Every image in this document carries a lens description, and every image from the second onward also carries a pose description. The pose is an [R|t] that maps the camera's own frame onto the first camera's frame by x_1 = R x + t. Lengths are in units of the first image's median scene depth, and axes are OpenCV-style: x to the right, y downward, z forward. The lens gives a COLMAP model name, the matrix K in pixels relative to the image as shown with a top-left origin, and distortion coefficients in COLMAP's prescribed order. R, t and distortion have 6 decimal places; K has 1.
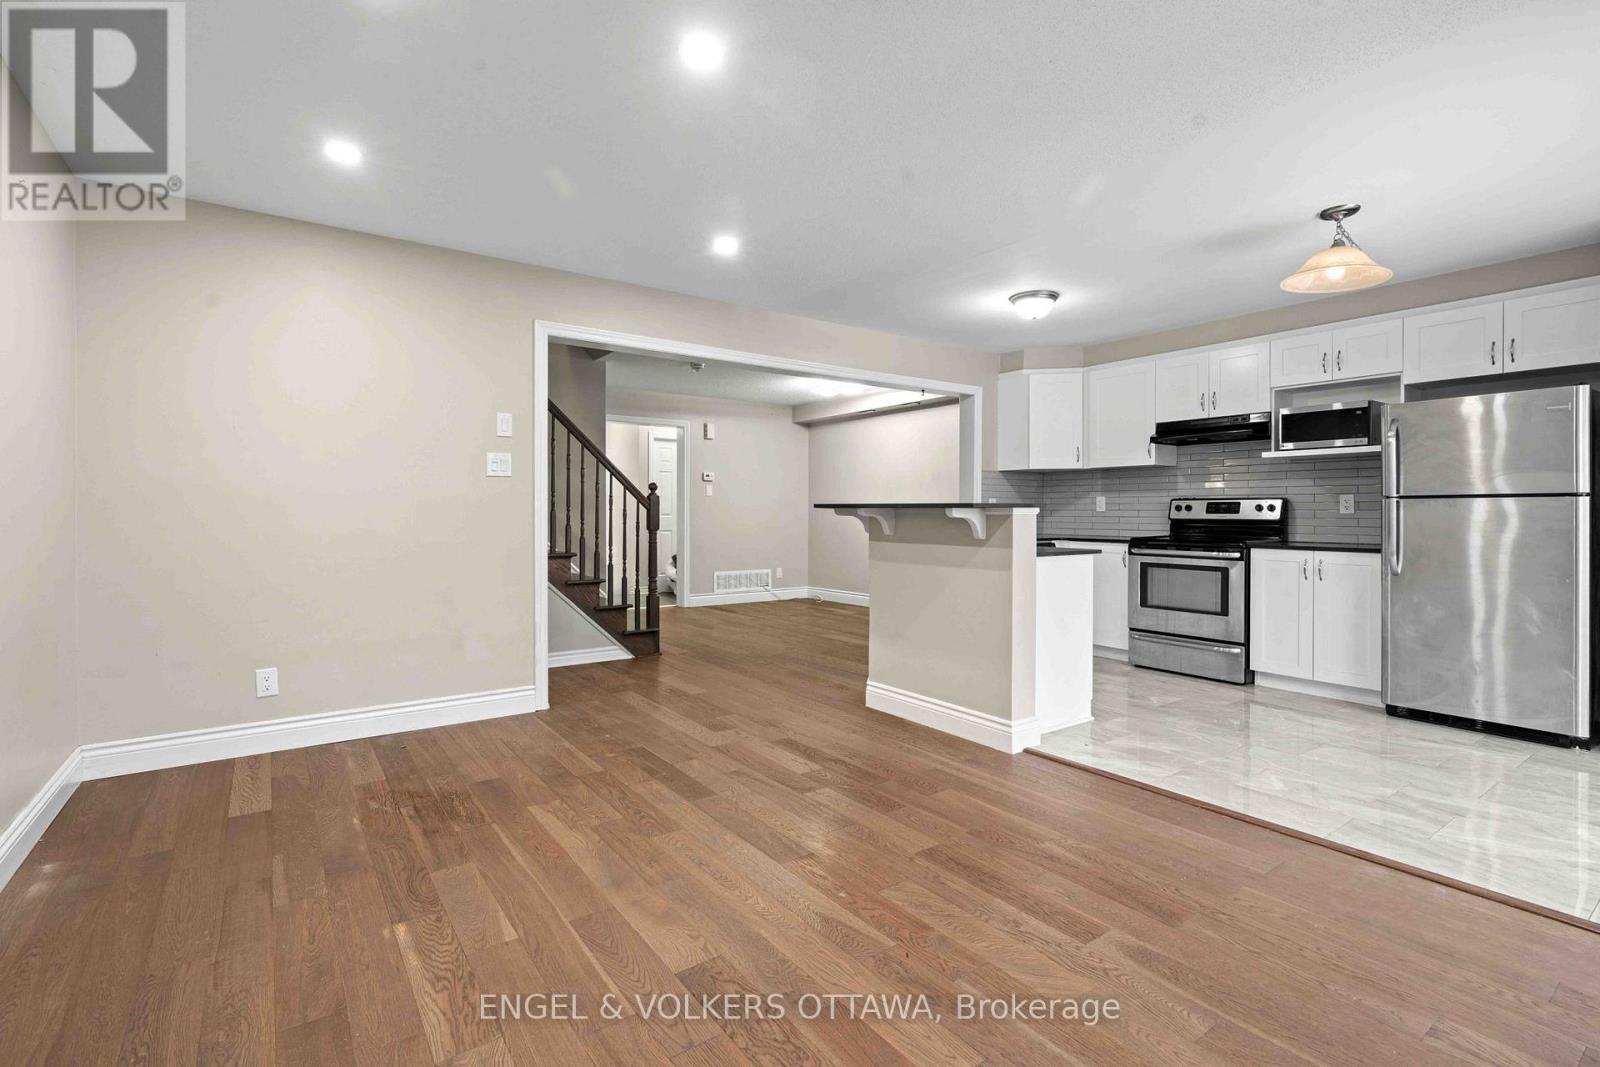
lens RADIAL K [[744.8, 0, 790.7], [0, 744.8, 518.0], [0, 0, 1]] dist [-0.006905, 0.003856]
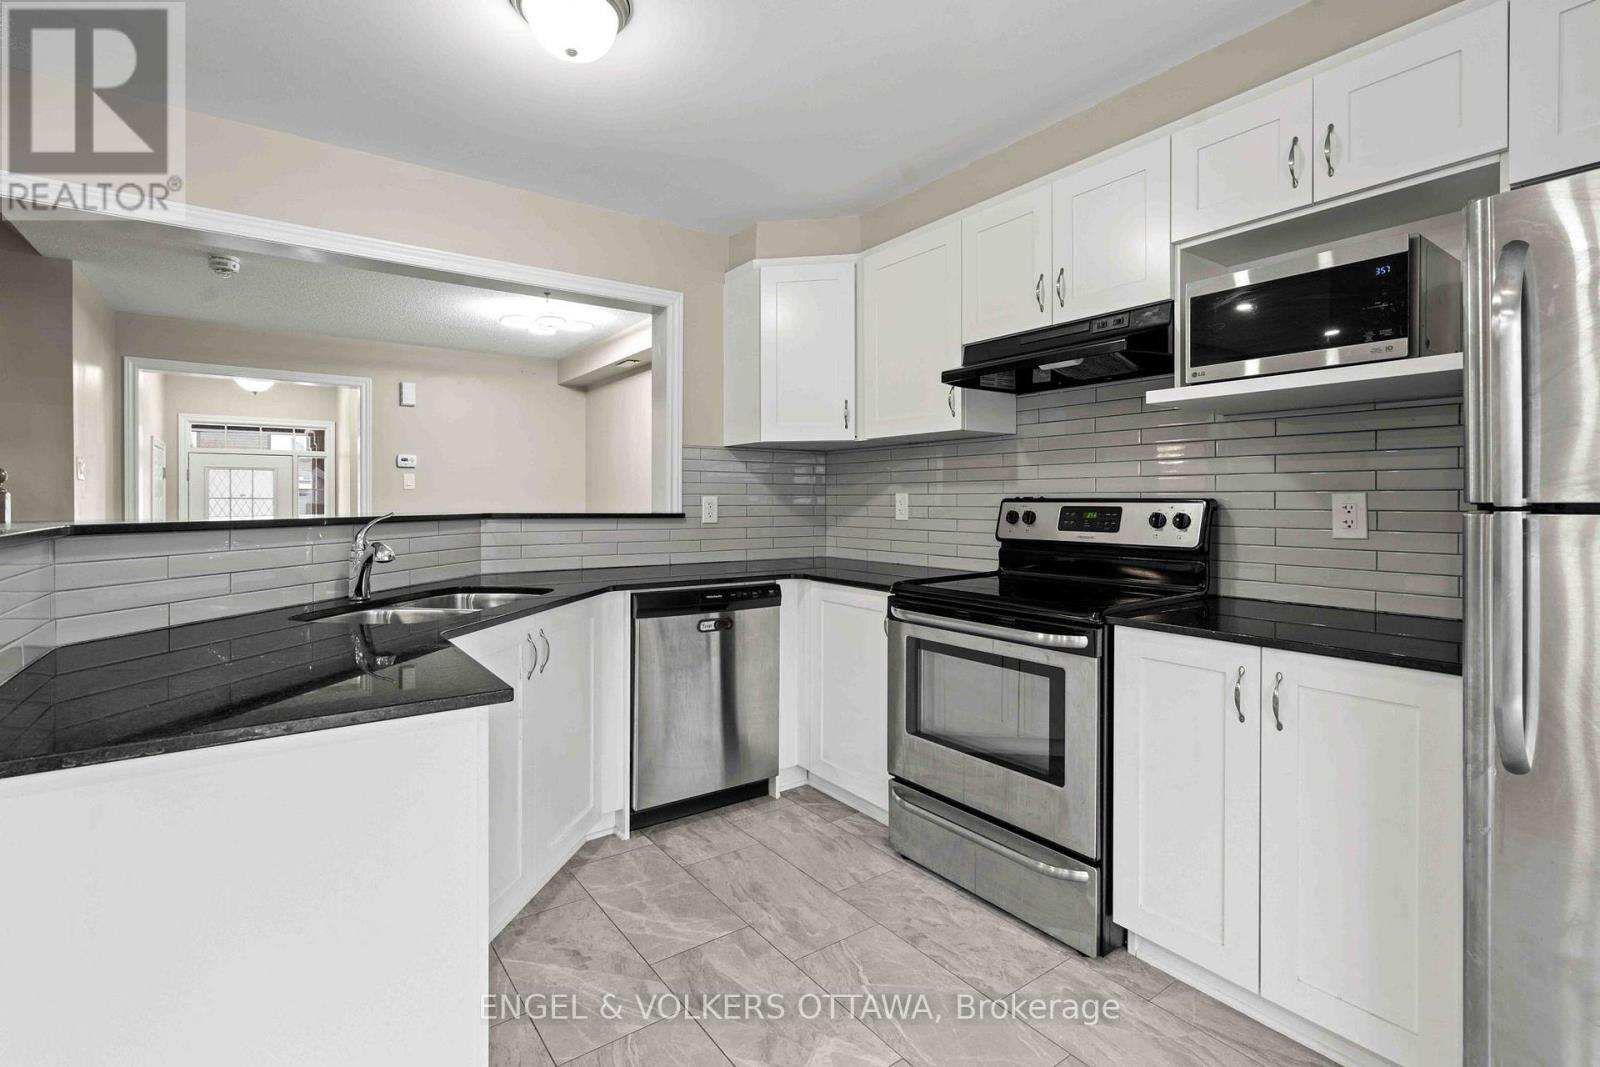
lens RADIAL K [[744.8, 0, 796.3], [0, 744.8, 508.0], [0, 0, 1]] dist [-0.006905, 0.003856]
pose [[0.999983, -0.001289, 0.005608, 0.492087], [0.001284, 0.999999, 0.000927, -0.026765], [-0.005609, -0.000920, 0.999984, 0.660411]]
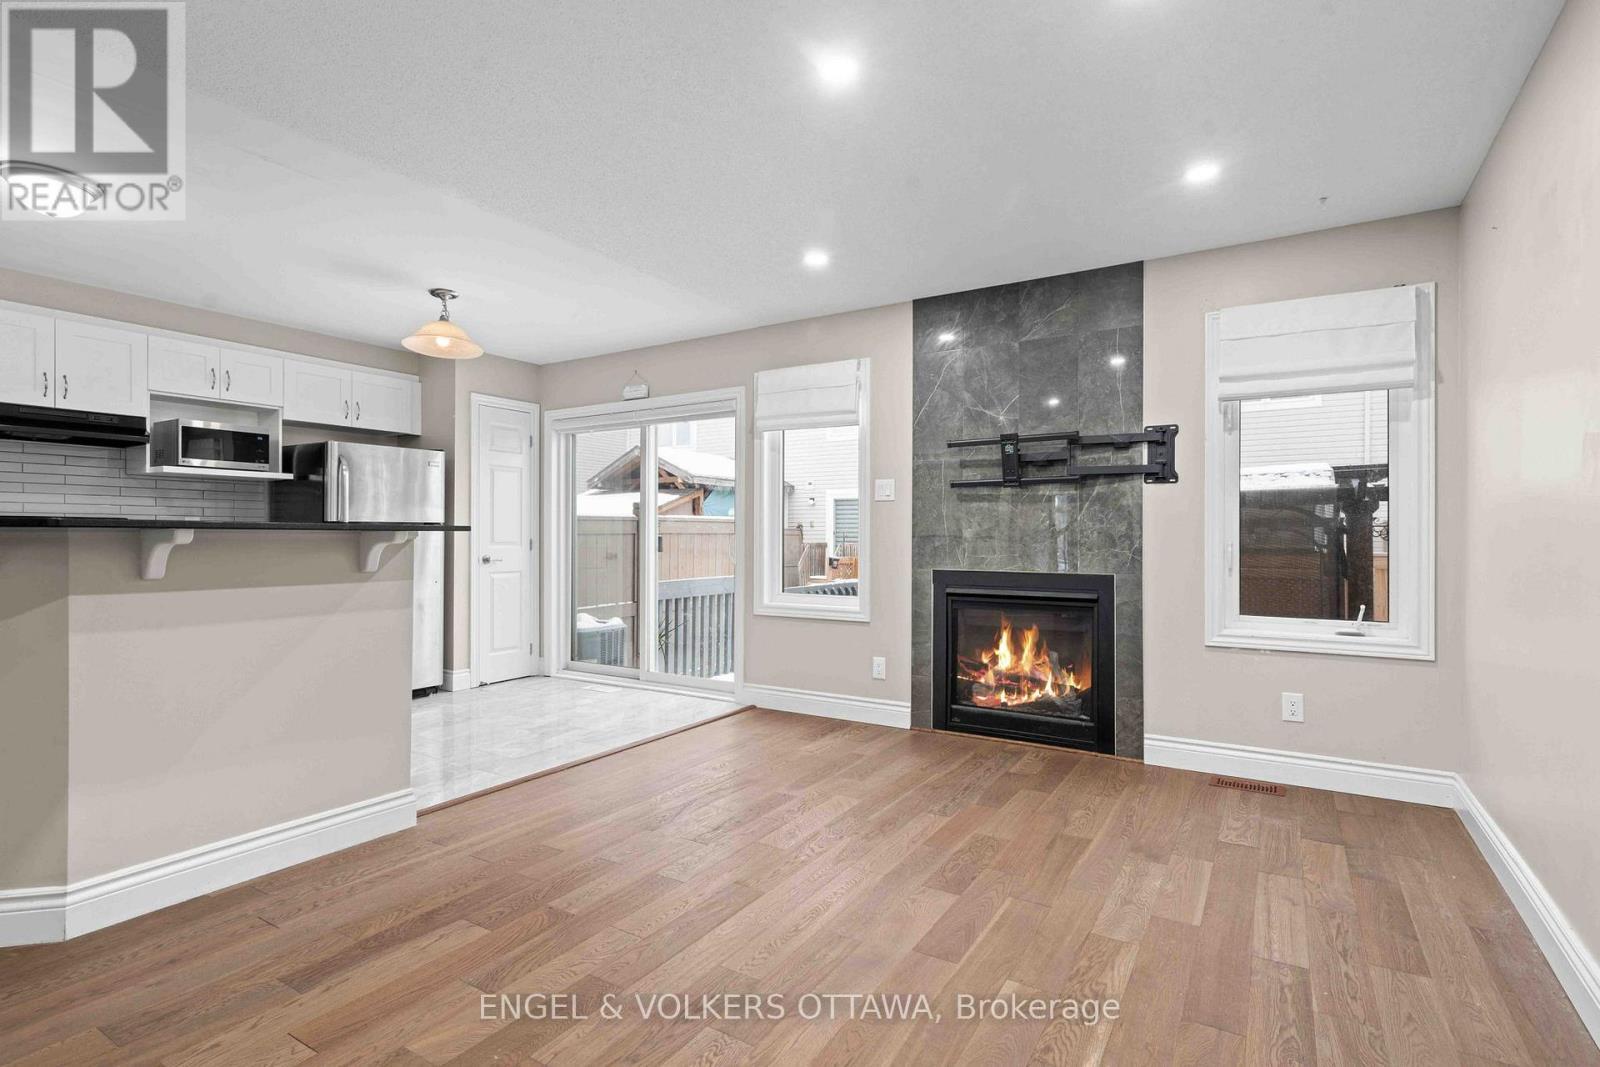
lens RADIAL K [[778.1, 0, 809.7], [0, 778.1, 534.7], [0, 0, 1]] dist [0.001286, -0.000304]
pose [[-0.399073, -0.000625, 0.916919, -0.553829], [0.004815, 0.999985, 0.002777, -0.008434], [-0.916906, 0.005524, -0.399064, 0.760468]]
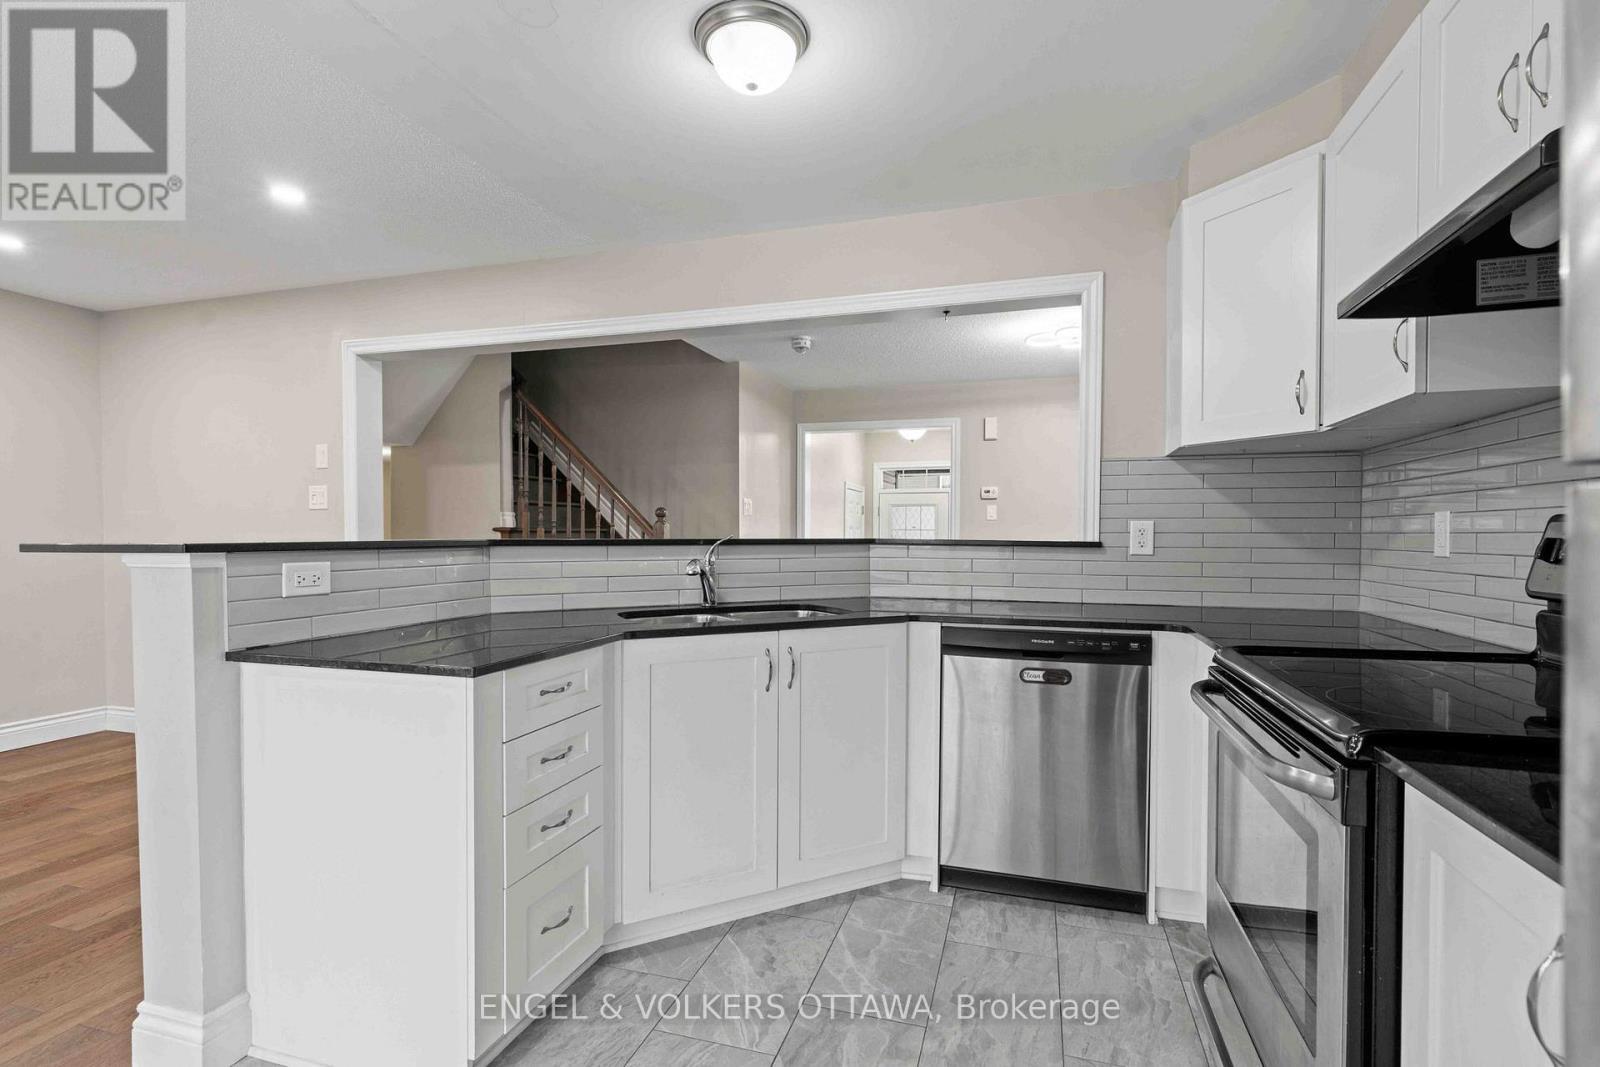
lens RADIAL K [[778.1, 0, 794.8], [0, 778.1, 552.8], [0, 0, 1]] dist [0.001286, -0.000304]
pose [[0.601058, 0.018854, -0.798983, 0.760631], [-0.007555, 0.999811, 0.017910, -0.021065], [0.799169, -0.004728, 0.601087, 0.834687]]
